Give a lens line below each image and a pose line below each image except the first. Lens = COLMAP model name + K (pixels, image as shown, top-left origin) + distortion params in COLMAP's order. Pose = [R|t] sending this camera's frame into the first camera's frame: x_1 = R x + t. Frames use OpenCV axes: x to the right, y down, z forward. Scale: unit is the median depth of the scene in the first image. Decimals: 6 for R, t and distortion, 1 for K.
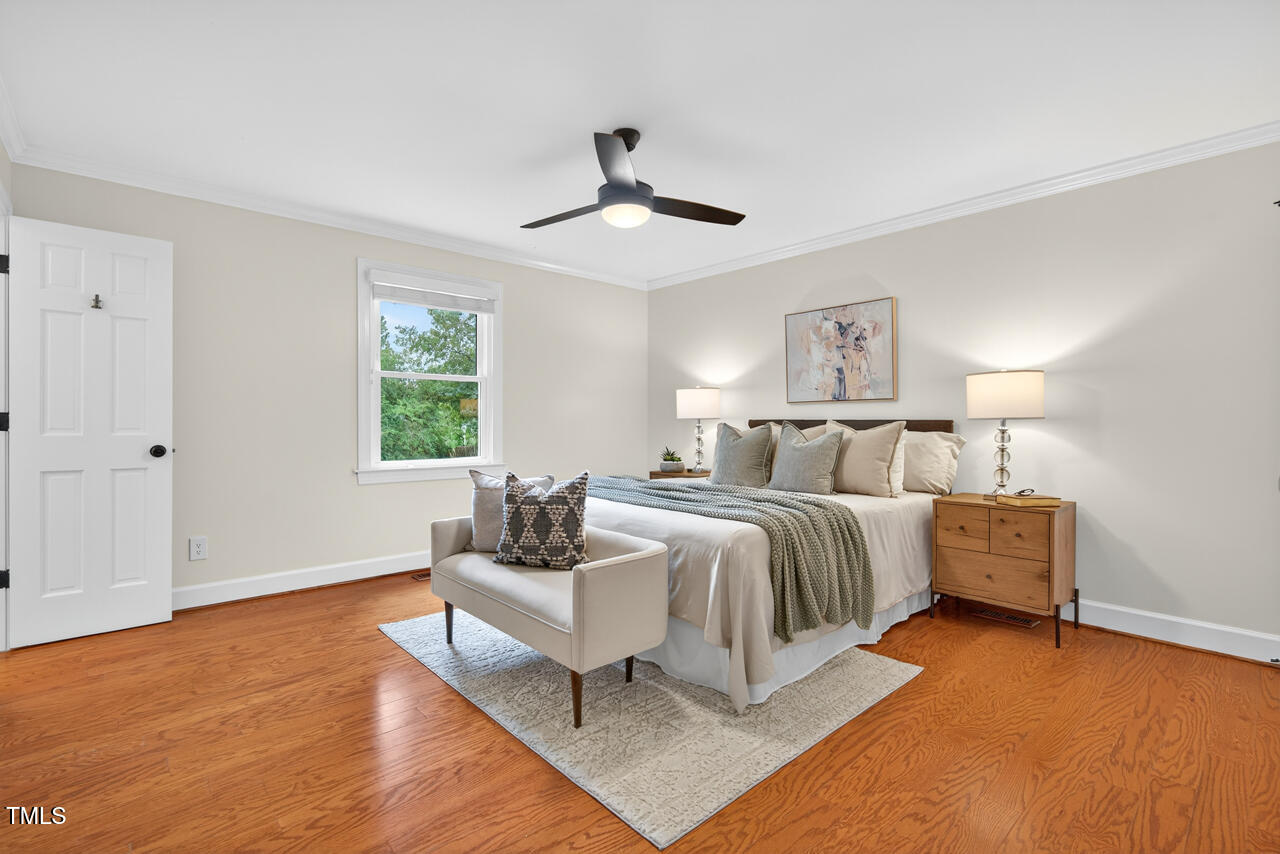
lens RADIAL K [[583.5, 0, 639.6], [0, 583.5, 425.3], [0, 0, 1]] dist [-0.003253, 0.001330]
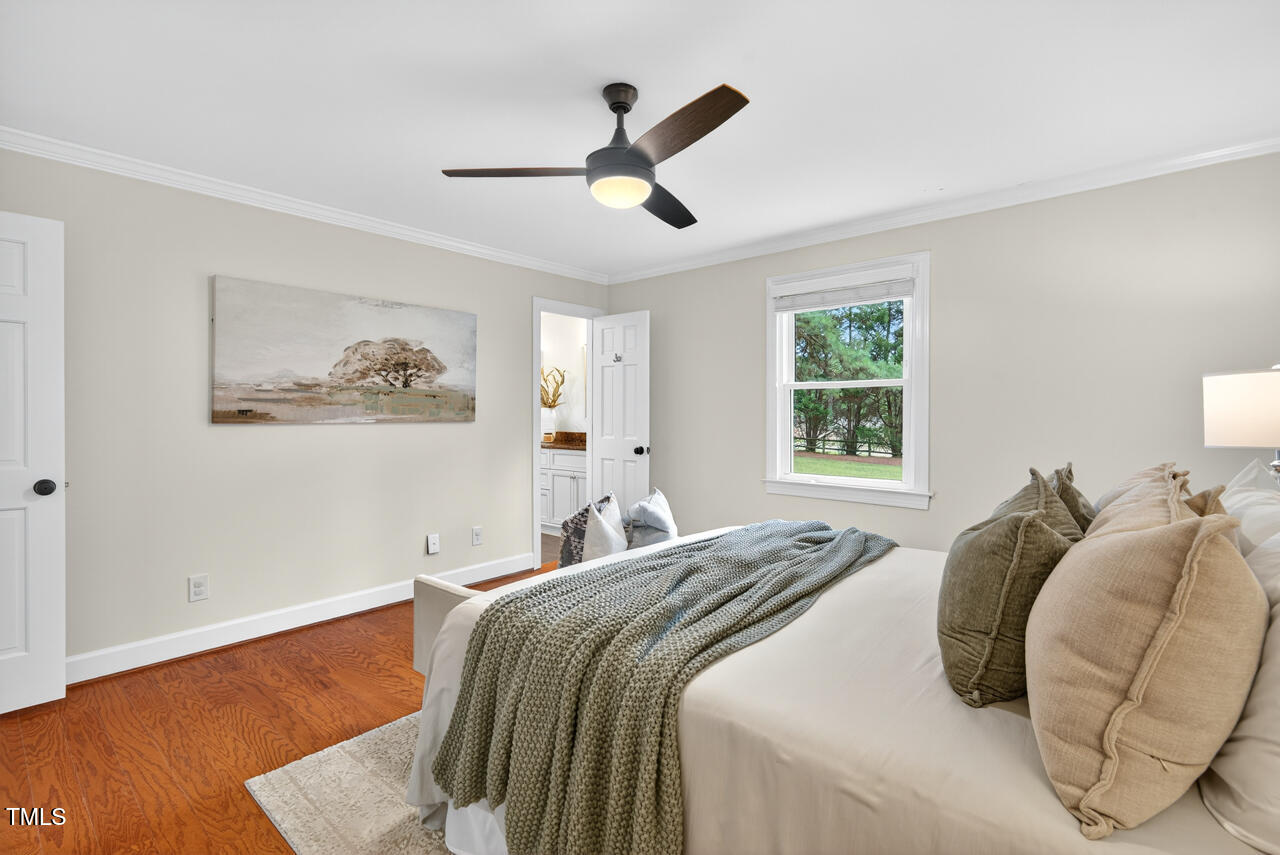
lens RADIAL K [[583.5, 0, 636.0], [0, 583.5, 414.1], [0, 0, 1]] dist [-0.003253, 0.001330]
pose [[0.106733, 0.008932, -0.994248, 0.807564], [-0.004011, 0.999955, 0.008552, -0.073604], [0.994280, 0.003075, 0.106764, 0.971066]]
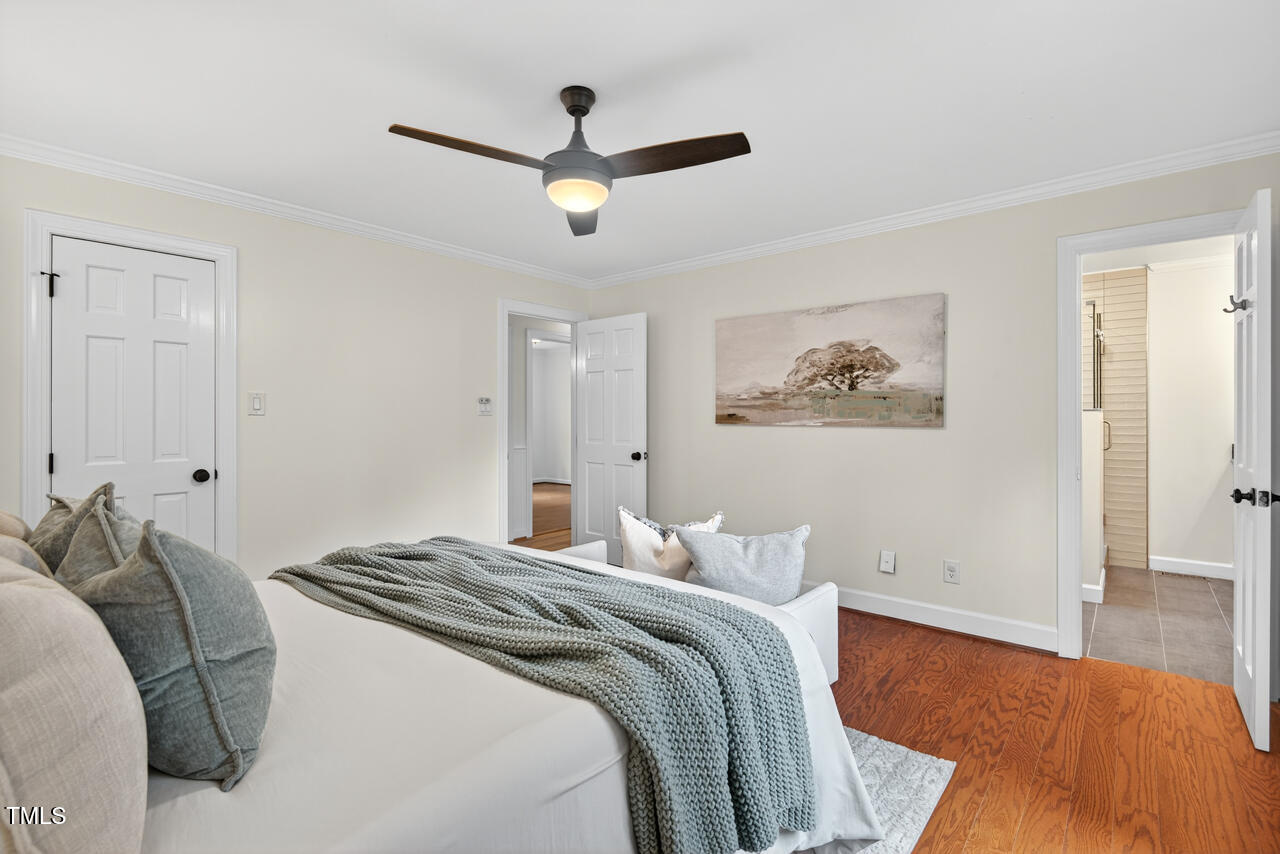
lens RADIAL K [[583.5, 0, 637.9], [0, 583.5, 425.1], [0, 0, 1]] dist [-0.003253, 0.001330]
pose [[-0.993064, 0.005026, -0.117466, -0.013230], [0.003252, 0.999878, 0.015291, -0.063689], [0.117528, 0.014803, -0.992959, 1.896854]]
